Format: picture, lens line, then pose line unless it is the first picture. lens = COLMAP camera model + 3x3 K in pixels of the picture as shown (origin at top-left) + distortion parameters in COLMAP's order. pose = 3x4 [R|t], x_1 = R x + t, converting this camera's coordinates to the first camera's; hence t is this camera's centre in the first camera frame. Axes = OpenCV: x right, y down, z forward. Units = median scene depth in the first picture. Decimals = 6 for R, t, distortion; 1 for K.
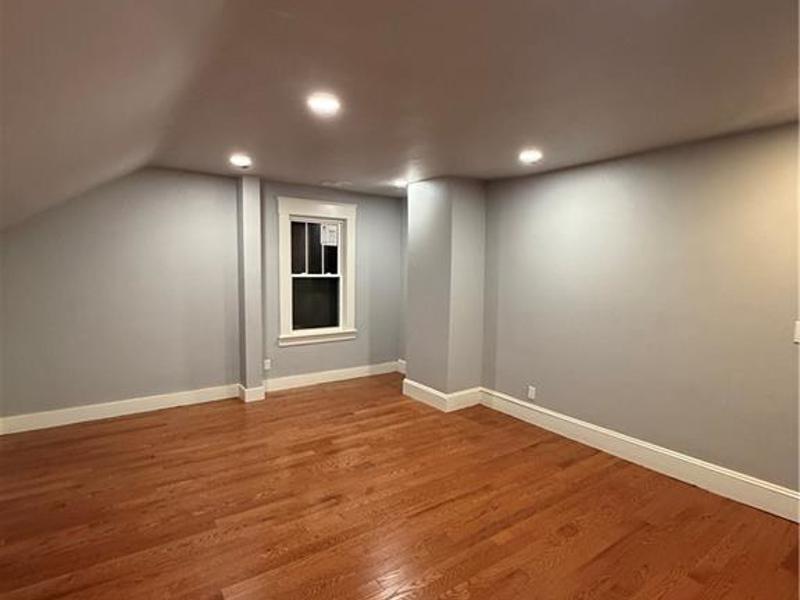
lens RADIAL K [[423.6, 0, 395.1], [0, 423.6, 296.2], [0, 0, 1]] dist [-0.002323, -0.000378]
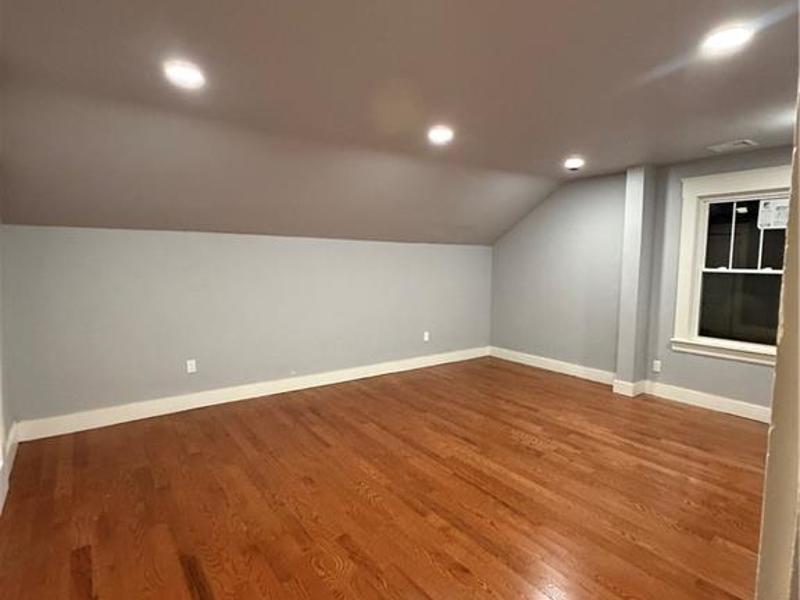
lens RADIAL K [[423.6, 0, 395.1], [0, 423.6, 296.2], [0, 0, 1]] dist [-0.002323, -0.000378]
pose [[0.029467, 0.076702, -0.996619, 0.575871], [-0.077060, 0.994258, 0.074242, -0.013133], [0.996591, 0.074612, 0.035208, 0.385482]]
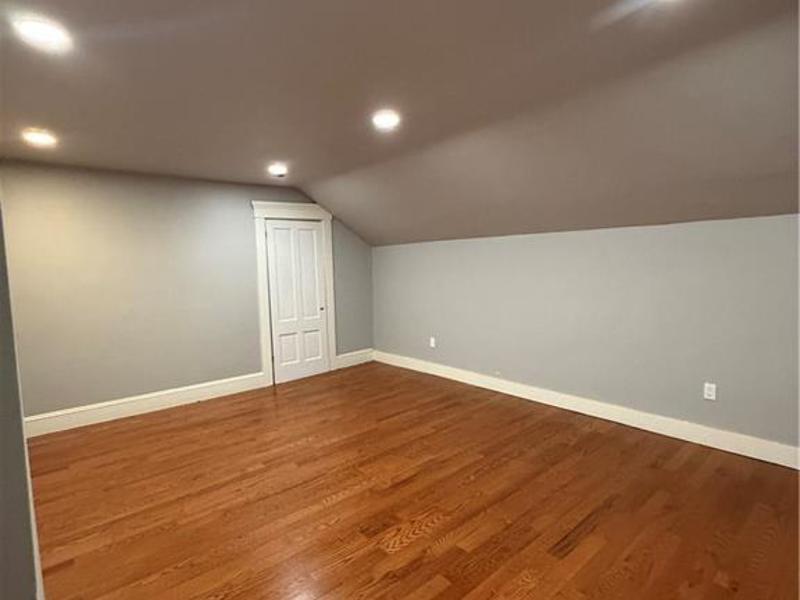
lens RADIAL K [[423.6, 0, 395.1], [0, 423.6, 296.2], [0, 0, 1]] dist [-0.002323, -0.000378]
pose [[-0.995709, 0.025365, -0.089000, -0.033326], [0.012588, 0.989889, 0.141284, -0.055586], [0.091683, 0.139558, -0.985960, 1.052397]]
